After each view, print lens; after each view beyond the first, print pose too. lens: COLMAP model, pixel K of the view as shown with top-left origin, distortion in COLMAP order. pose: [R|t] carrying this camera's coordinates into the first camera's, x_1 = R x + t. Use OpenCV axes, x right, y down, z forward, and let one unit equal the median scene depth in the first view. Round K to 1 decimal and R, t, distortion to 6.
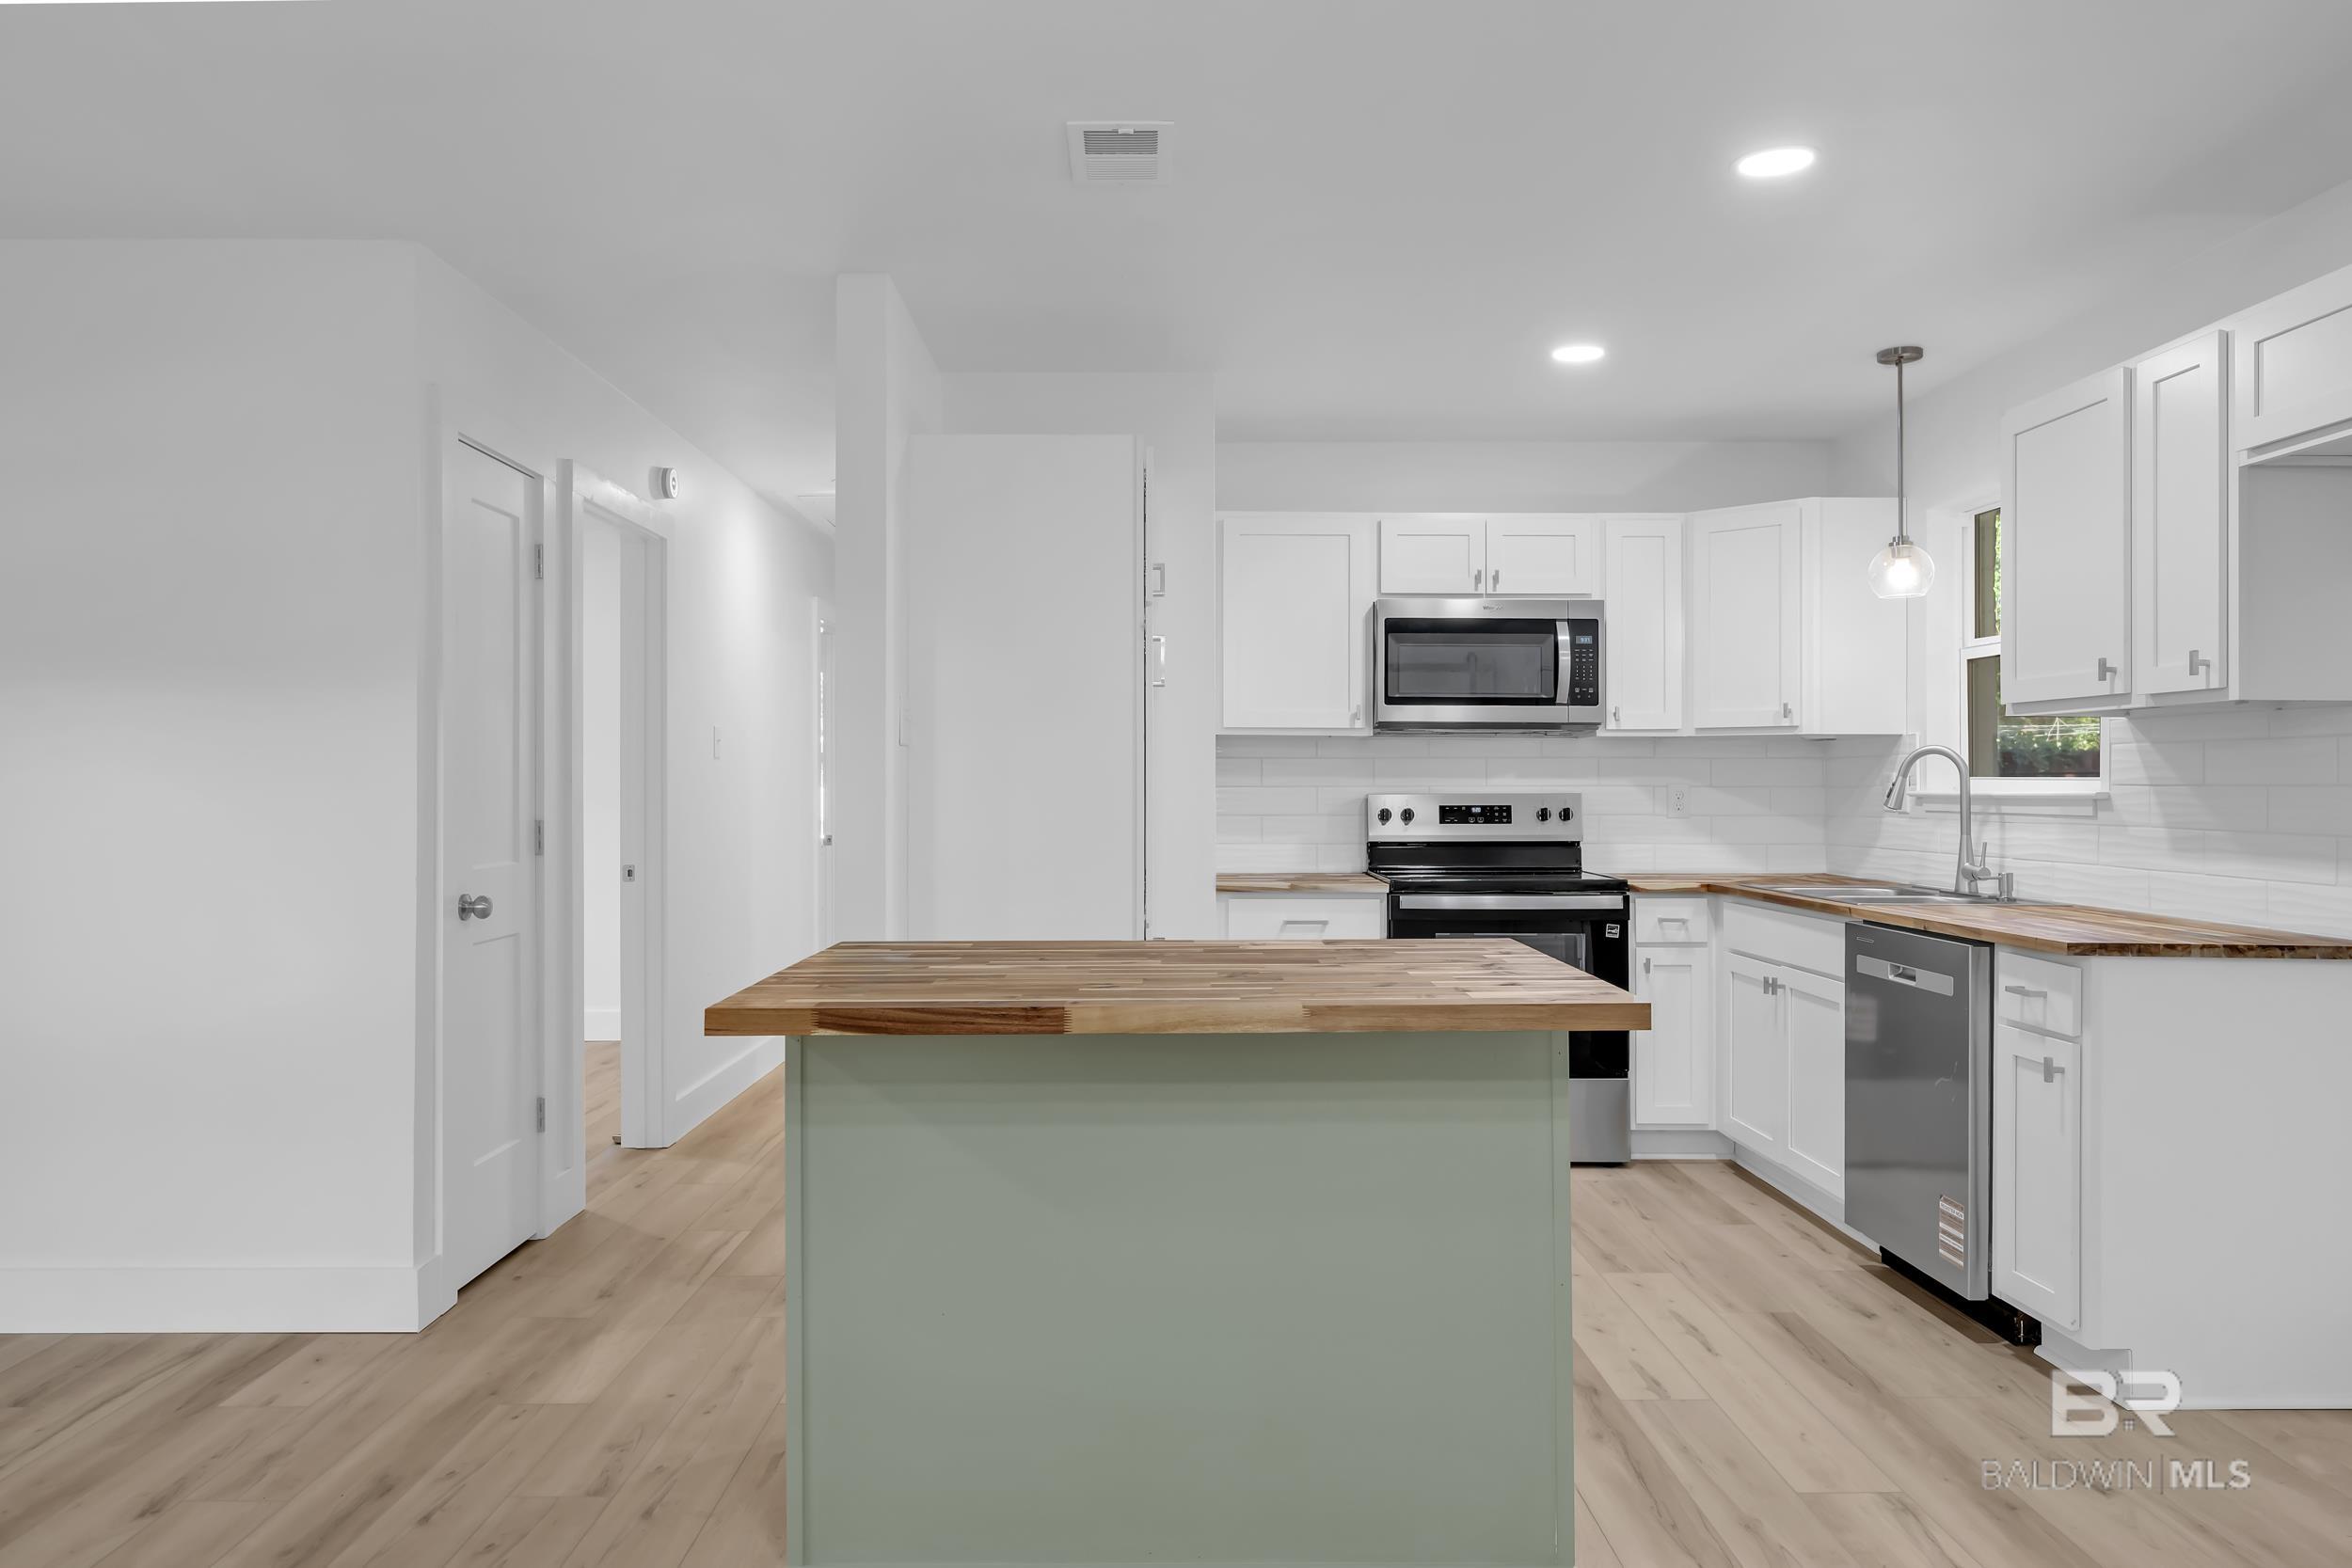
lens RADIAL K [[1559.7, 0, 1176.0], [0, 1559.7, 784.0], [0, 0, 1]] dist [0.001718, 0.001772]
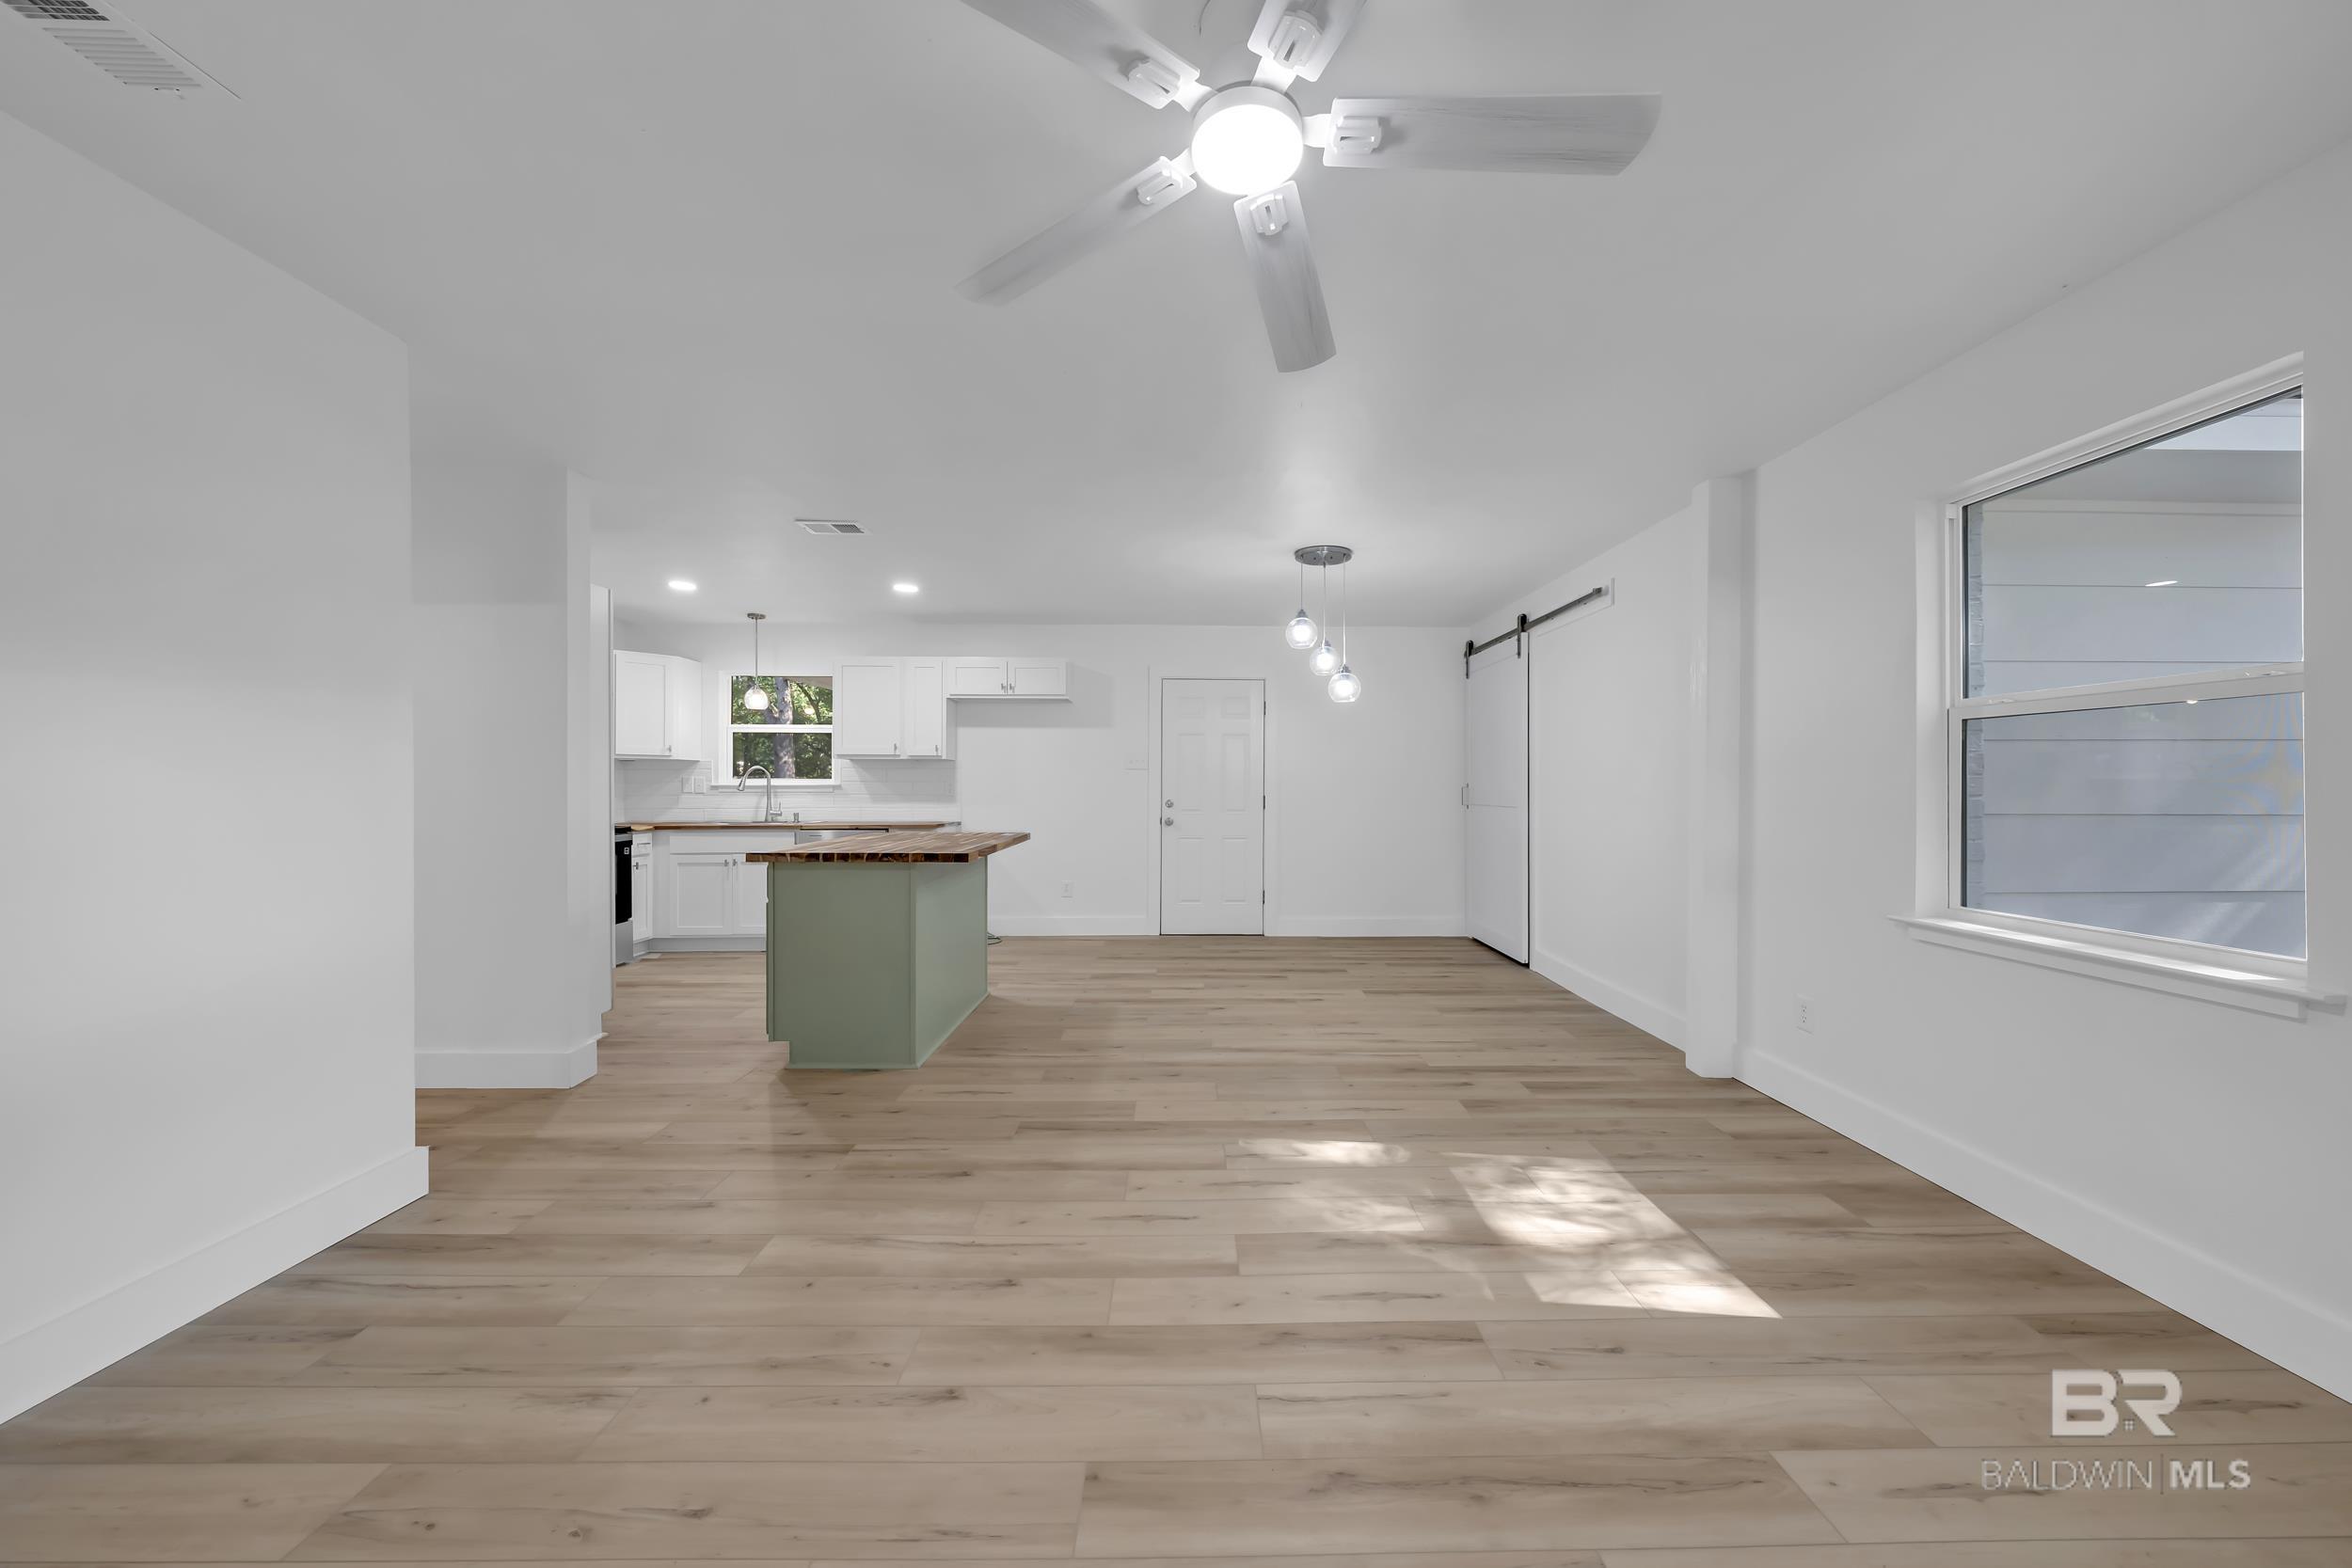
lens RADIAL K [[826.7, 0, 1188.9], [0, 826.7, 780.7], [0, 0, 1]] dist [-0.001279, -0.000088]
pose [[-0.004393, 0.009880, 0.999942, -1.248323], [0.001919, 0.999949, -0.009872, 0.019717], [-0.999989, 0.001876, -0.004412, 0.397922]]
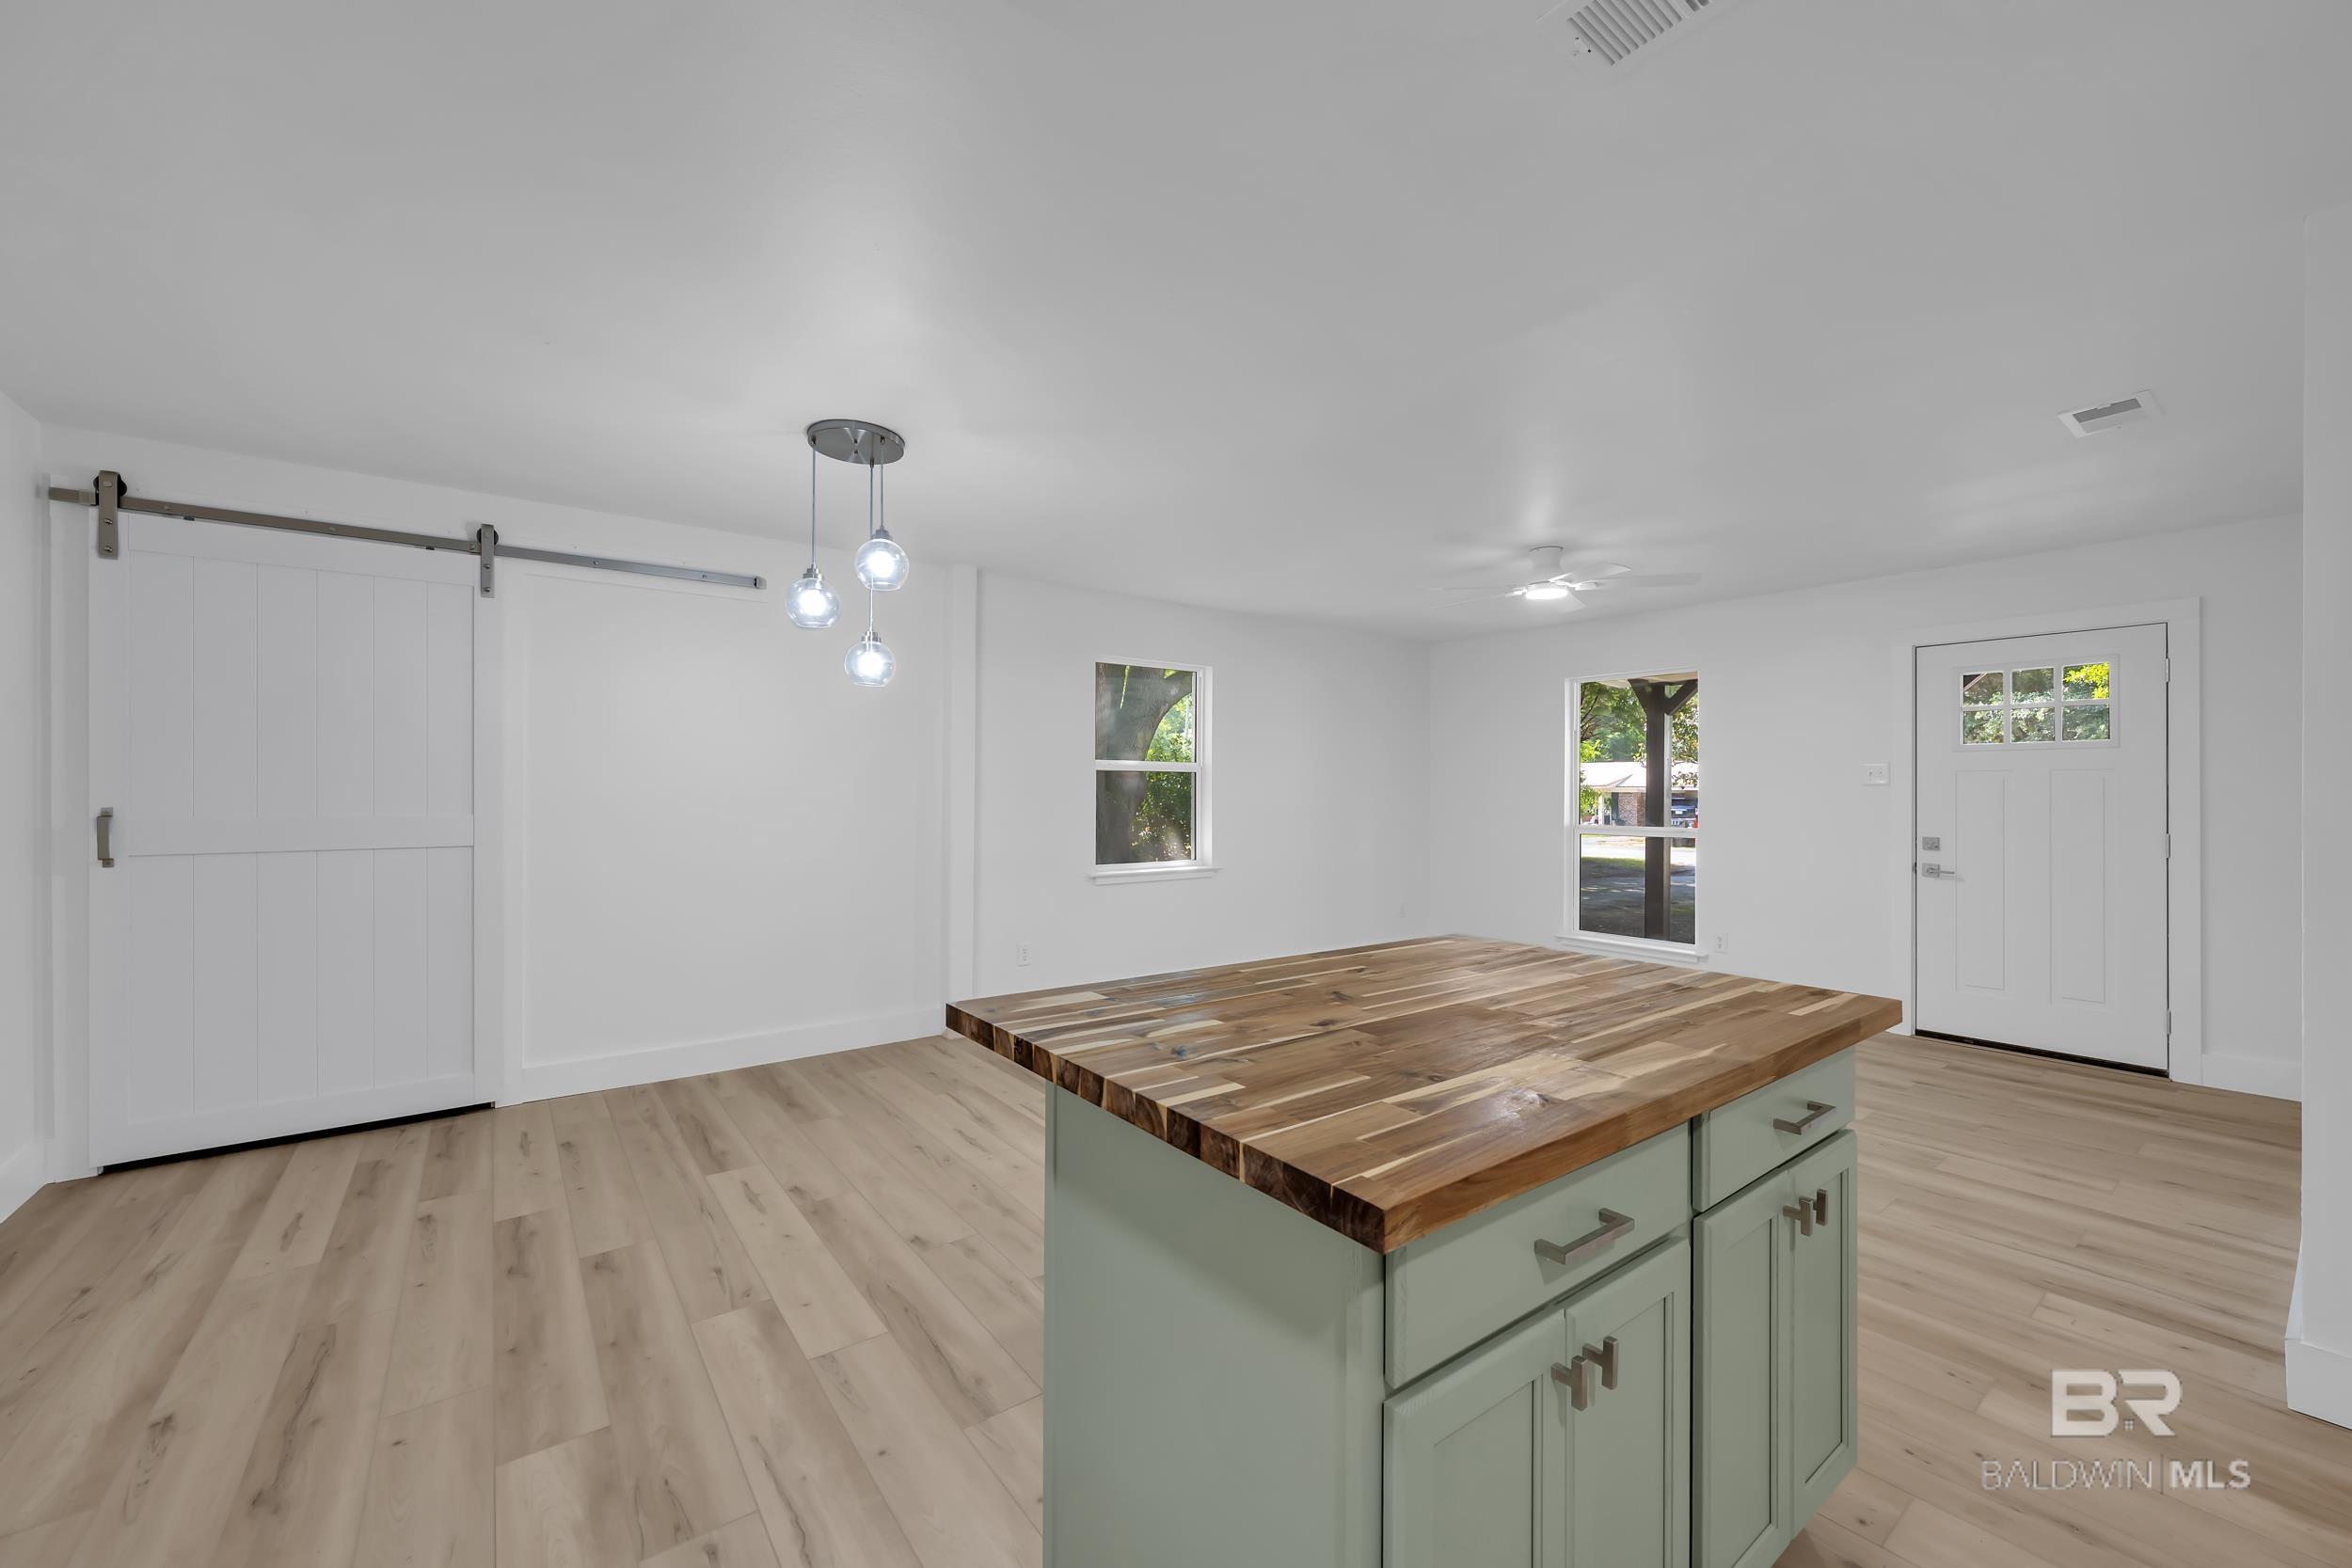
lens RADIAL K [[916.2, 0, 1176.0], [0, 916.2, 784.0], [0, 0, 1]] dist [-0.000470, -0.000039]
pose [[-0.798453, 0.003826, -0.602044, 0.380019], [0.000600, 0.999984, 0.005559, -0.020229], [0.602056, 0.004078, -0.798443, 1.101914]]
